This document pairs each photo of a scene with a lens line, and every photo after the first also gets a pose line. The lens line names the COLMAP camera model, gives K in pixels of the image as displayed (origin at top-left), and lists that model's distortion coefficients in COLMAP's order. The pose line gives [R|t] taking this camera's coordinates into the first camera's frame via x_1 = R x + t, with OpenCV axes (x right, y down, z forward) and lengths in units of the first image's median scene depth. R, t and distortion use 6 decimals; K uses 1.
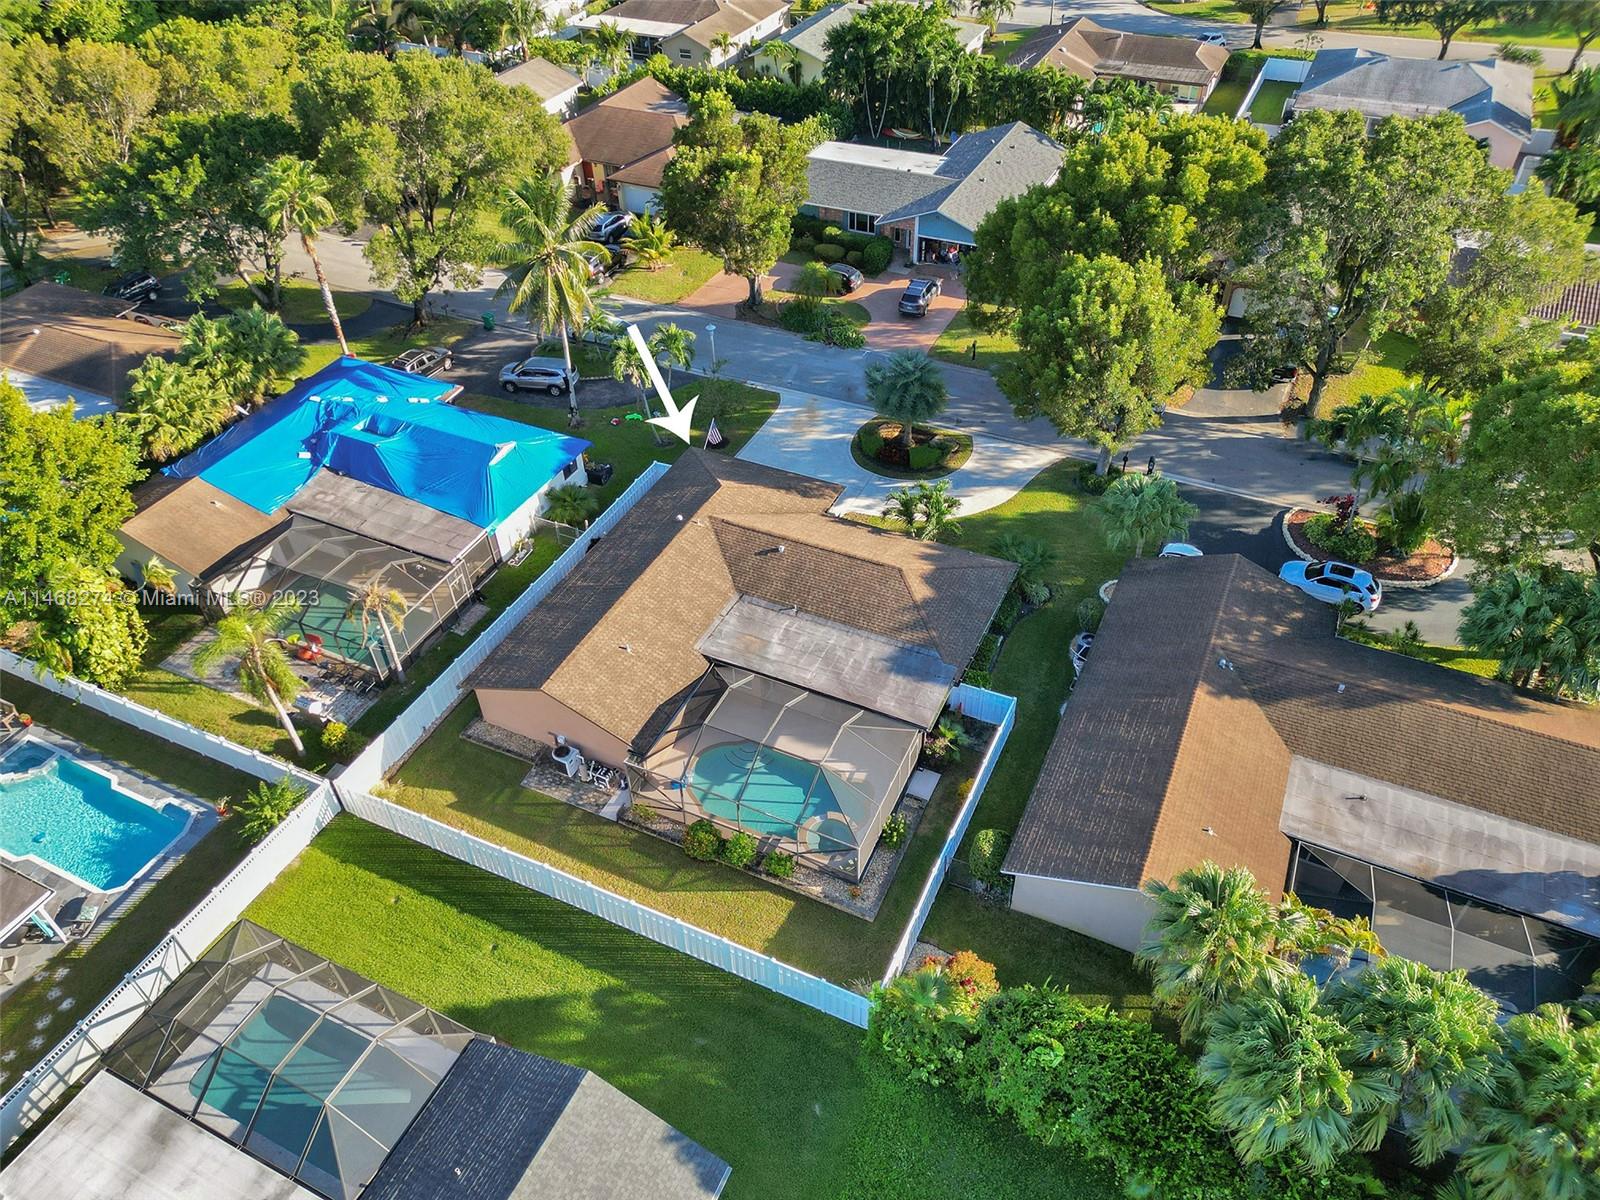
lens RADIAL K [[1120.1, 0, 793.6], [0, 1120.1, 601.7], [0, 0, 1]] dist [0.058394, -0.052417]
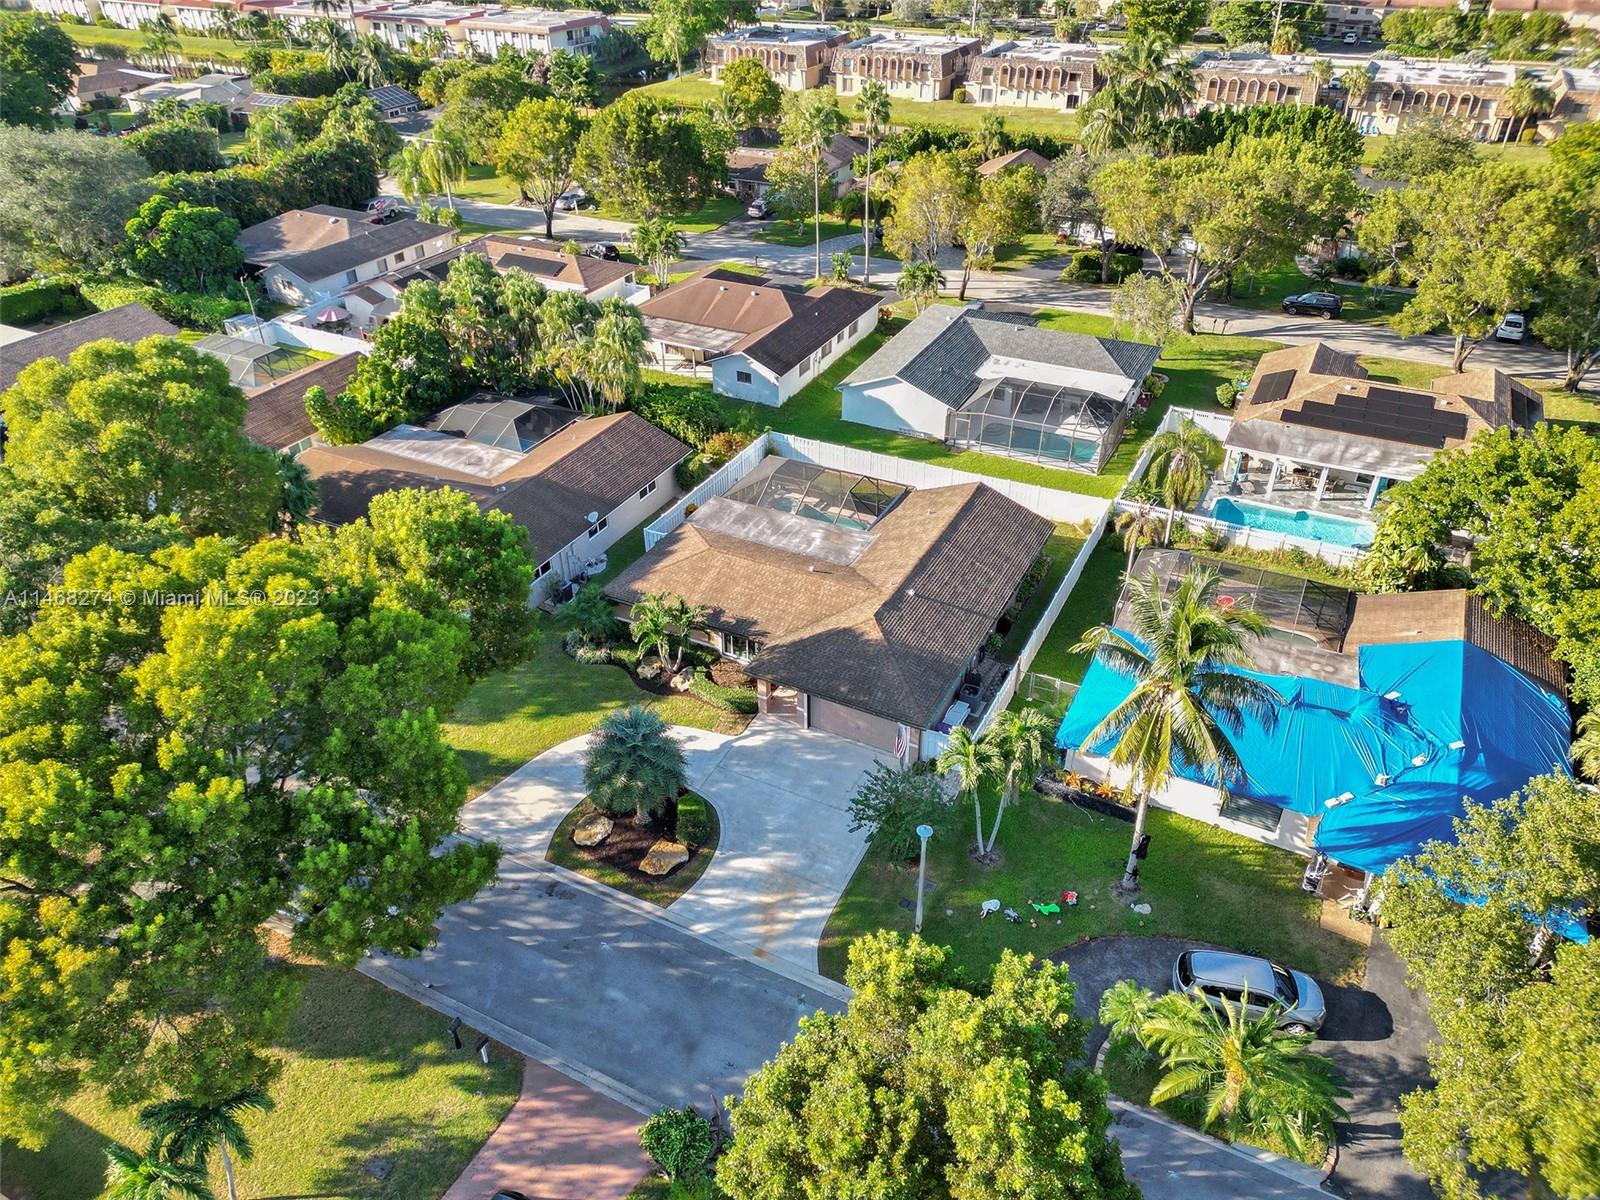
lens RADIAL K [[1120.1, 0, 795.7], [0, 1120.1, 599.9], [0, 0, 1]] dist [0.058394, -0.052417]
pose [[-0.999119, 0.015716, 0.038920, -0.037650], [0.041659, 0.258122, 0.965214, -1.118606], [0.005123, 0.965984, -0.258549, 1.331809]]
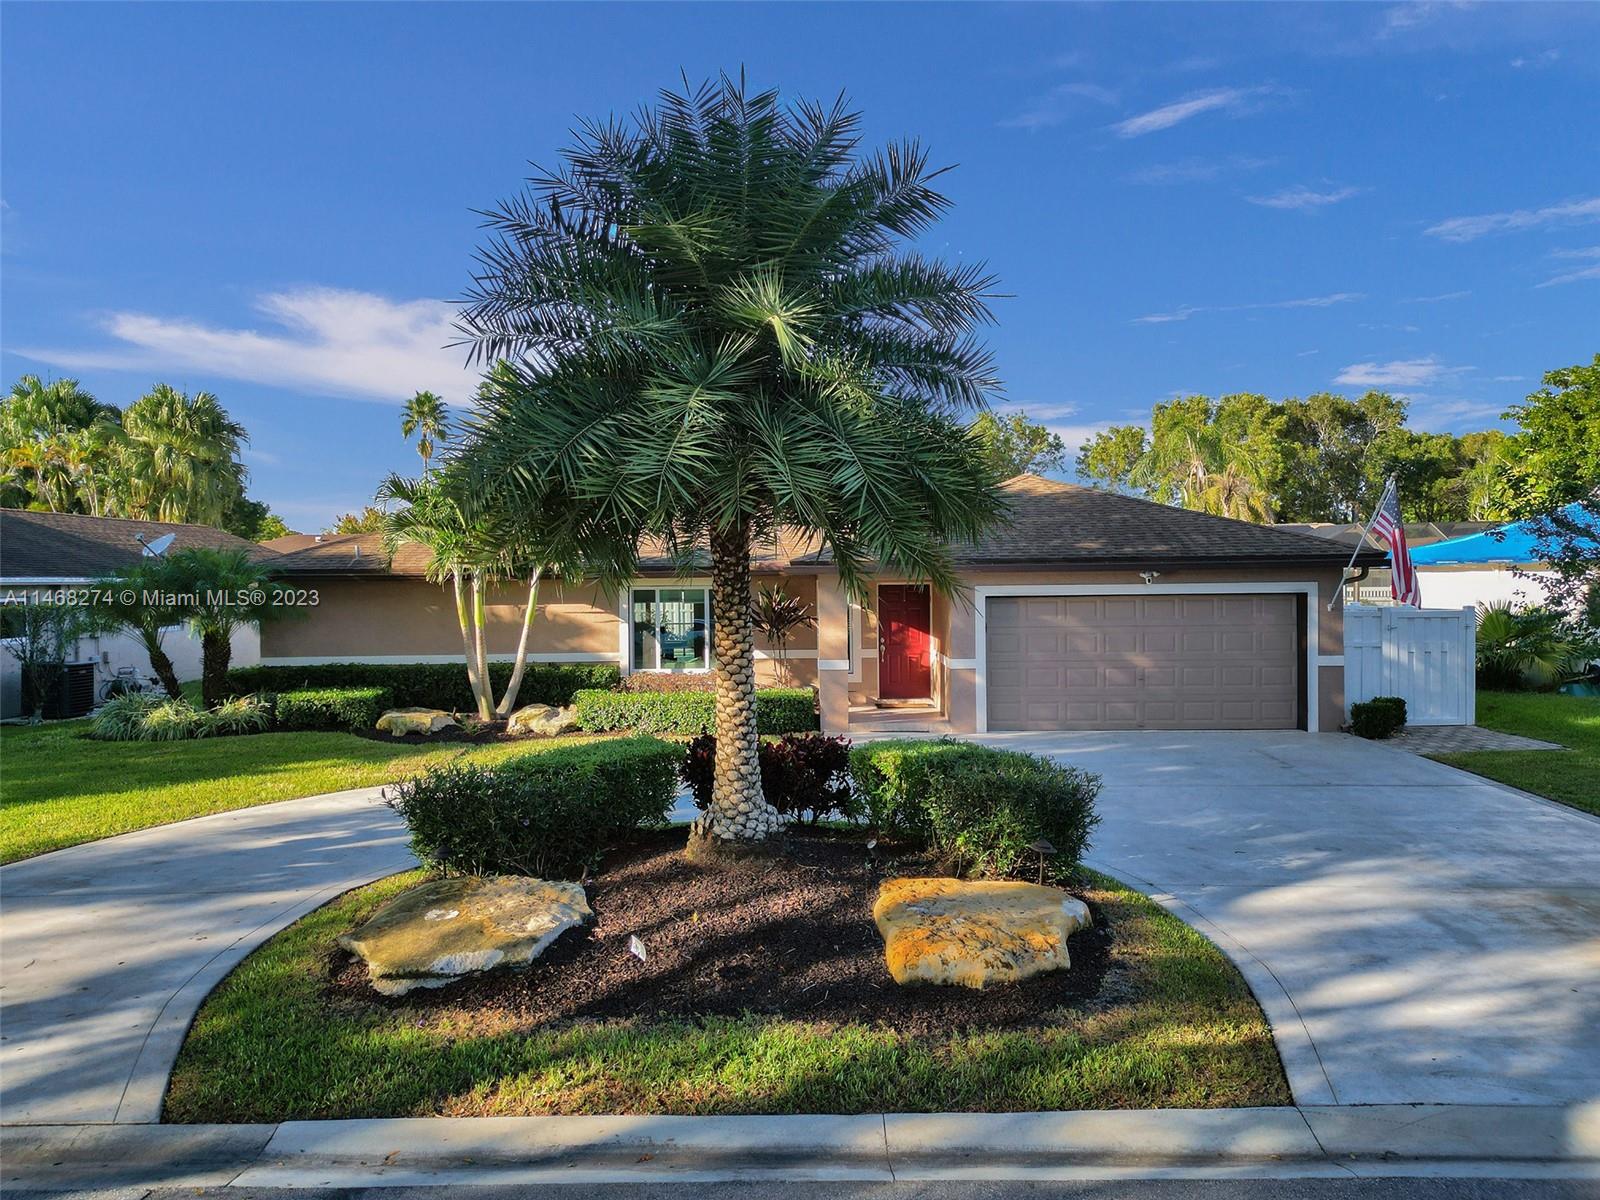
lens RADIAL K [[1120.1, 0, 803.4], [0, 1120.1, 601.9], [0, 0, 1]] dist [0.058394, -0.052417]
pose [[-0.903575, 0.037736, -0.426764, 0.190990], [-0.257283, 0.748704, 0.610940, -0.315771], [0.342575, 0.661830, -0.666801, 1.363948]]
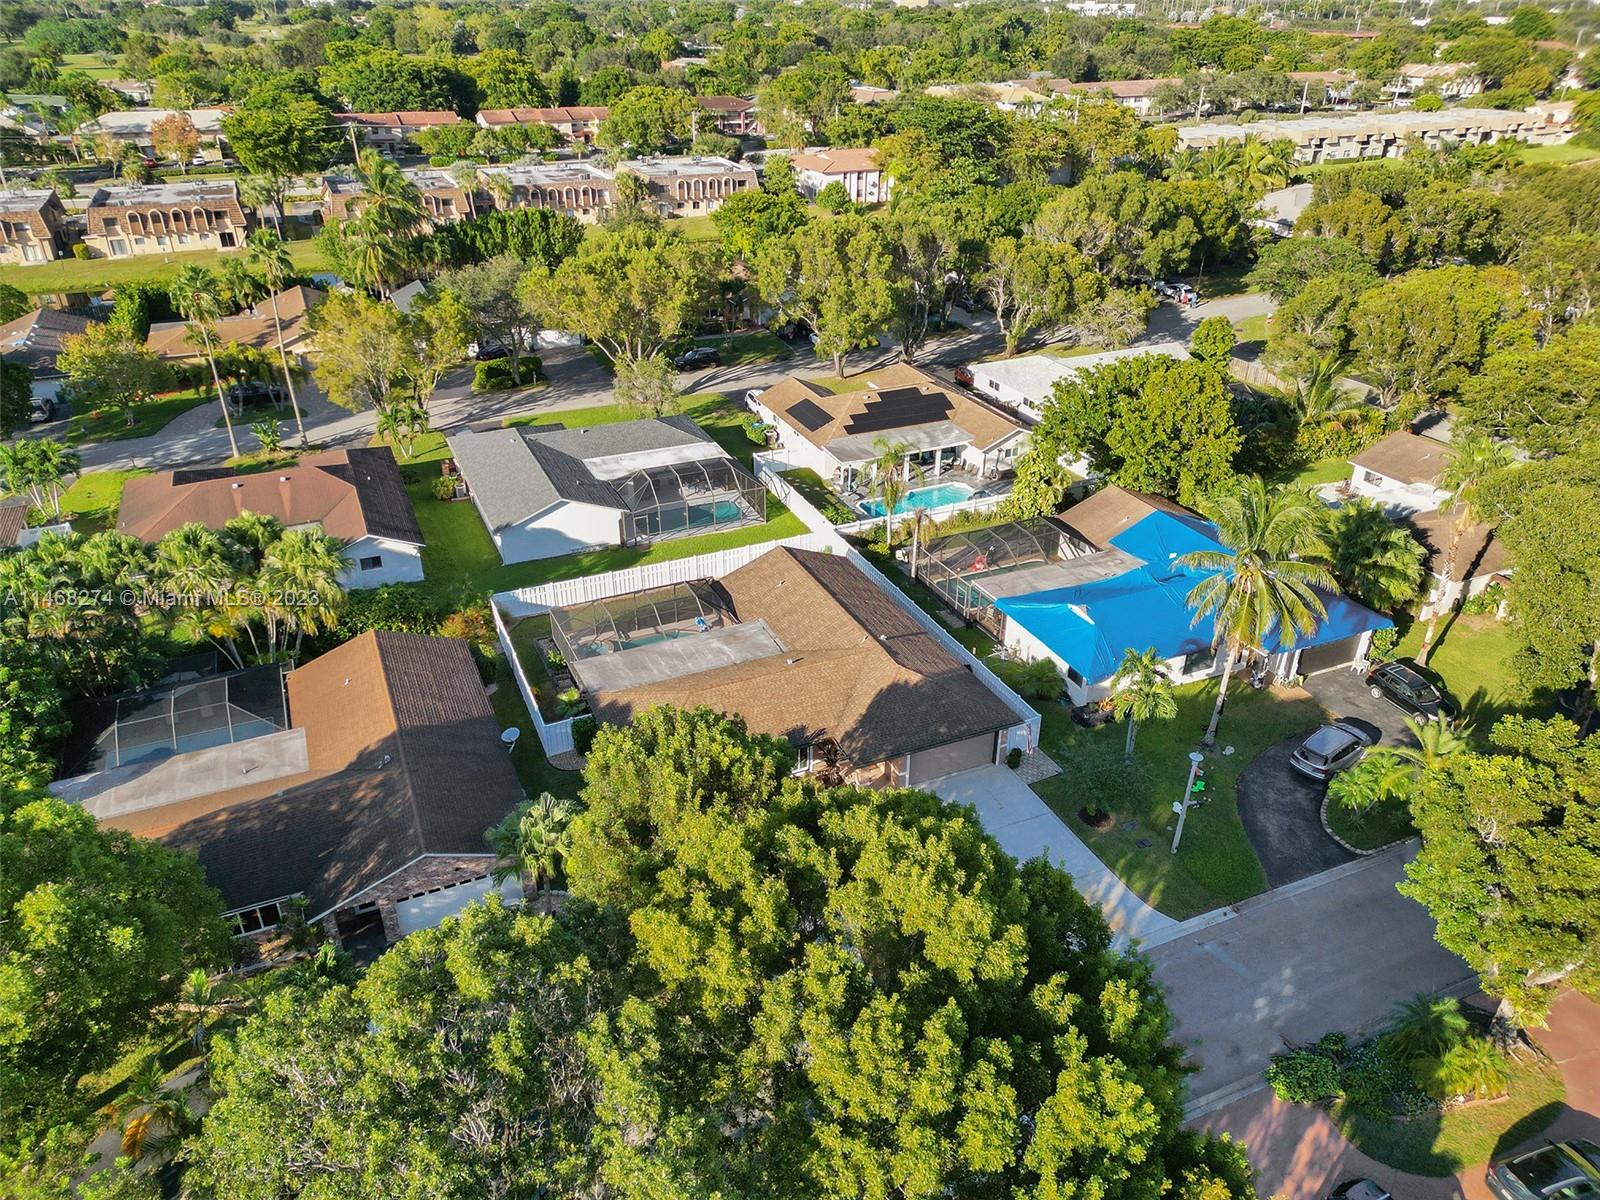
lens RADIAL K [[1120.1, 0, 798.8], [0, 1120.1, 588.8], [0, 0, 1]] dist [0.058394, -0.052417]
pose [[-0.646195, 0.380976, -0.661279, 0.696196], [-0.493929, 0.451761, 0.742931, -0.918144], [0.581779, 0.806703, -0.103751, 1.075229]]
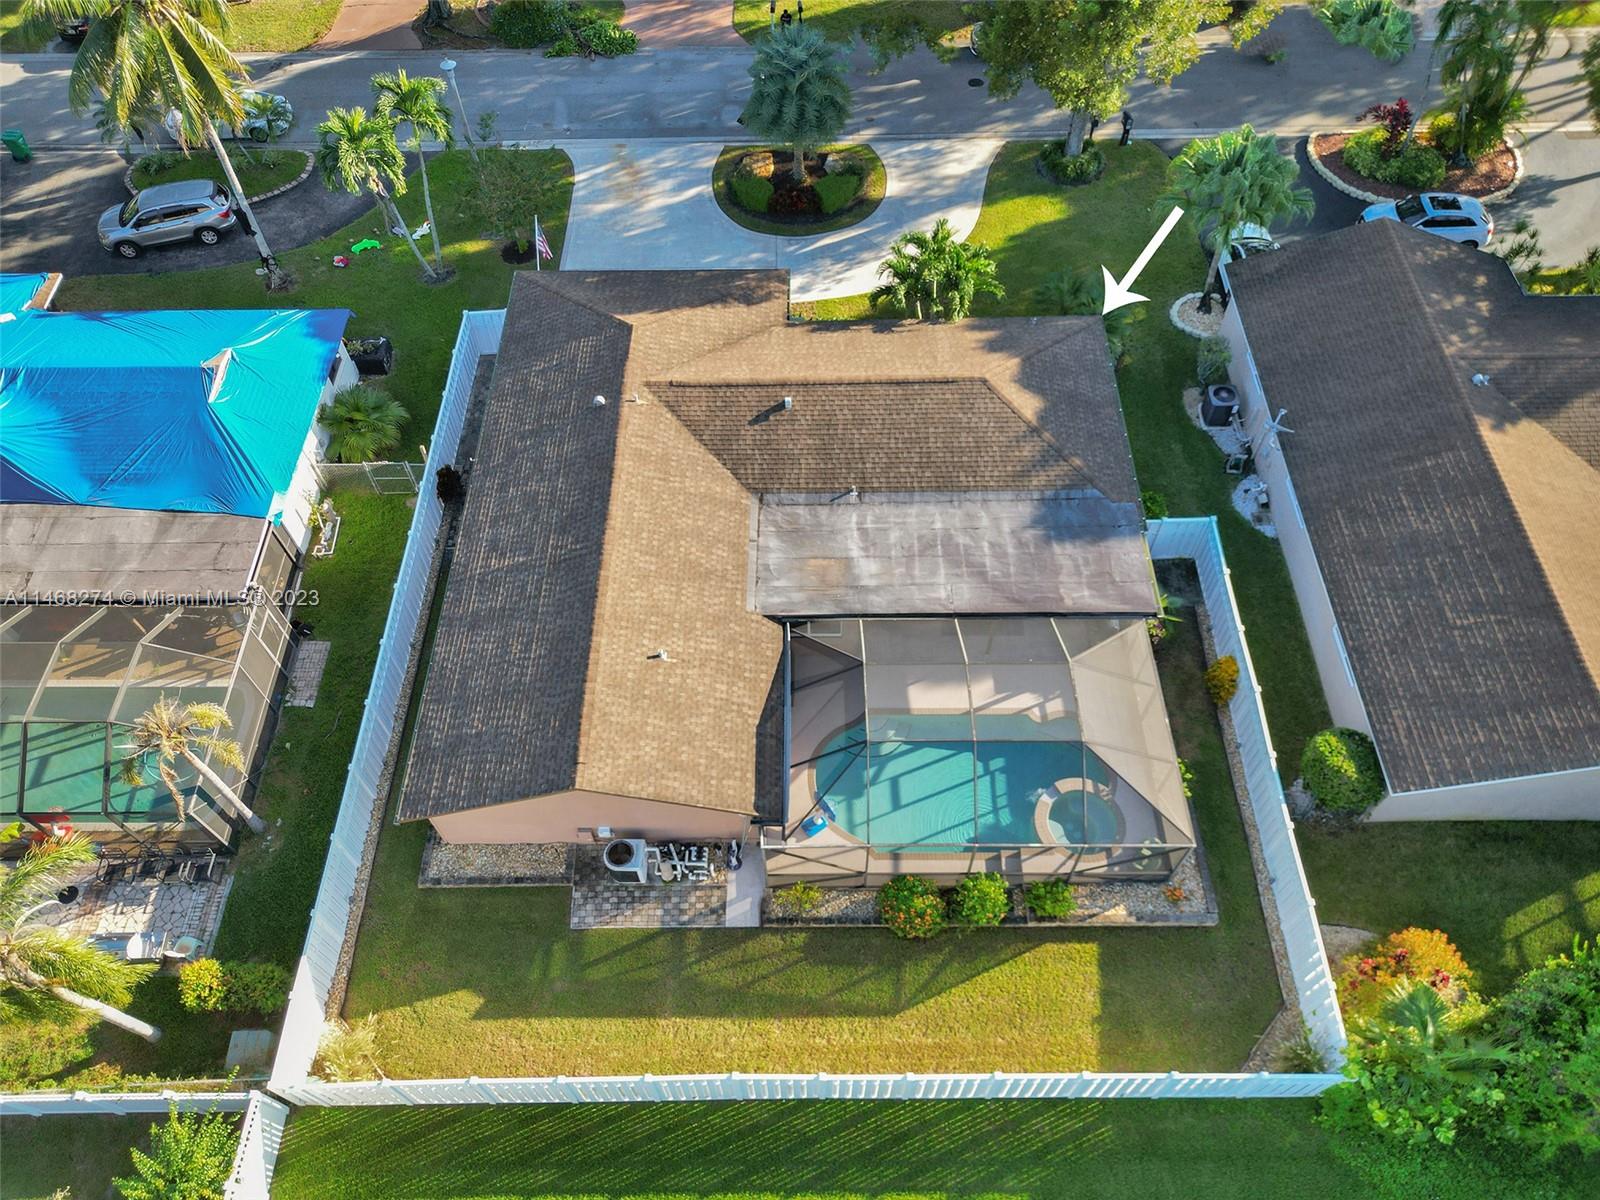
lens RADIAL K [[1120.1, 0, 795.8], [0, 1120.1, 612.6], [0, 0, 1]] dist [0.058394, -0.052417]
pose [[0.902882, -0.350128, 0.249430, -0.207178], [0.279653, 0.919038, 0.277783, -0.113937], [-0.326496, -0.181051, 0.927697, 0.400906]]
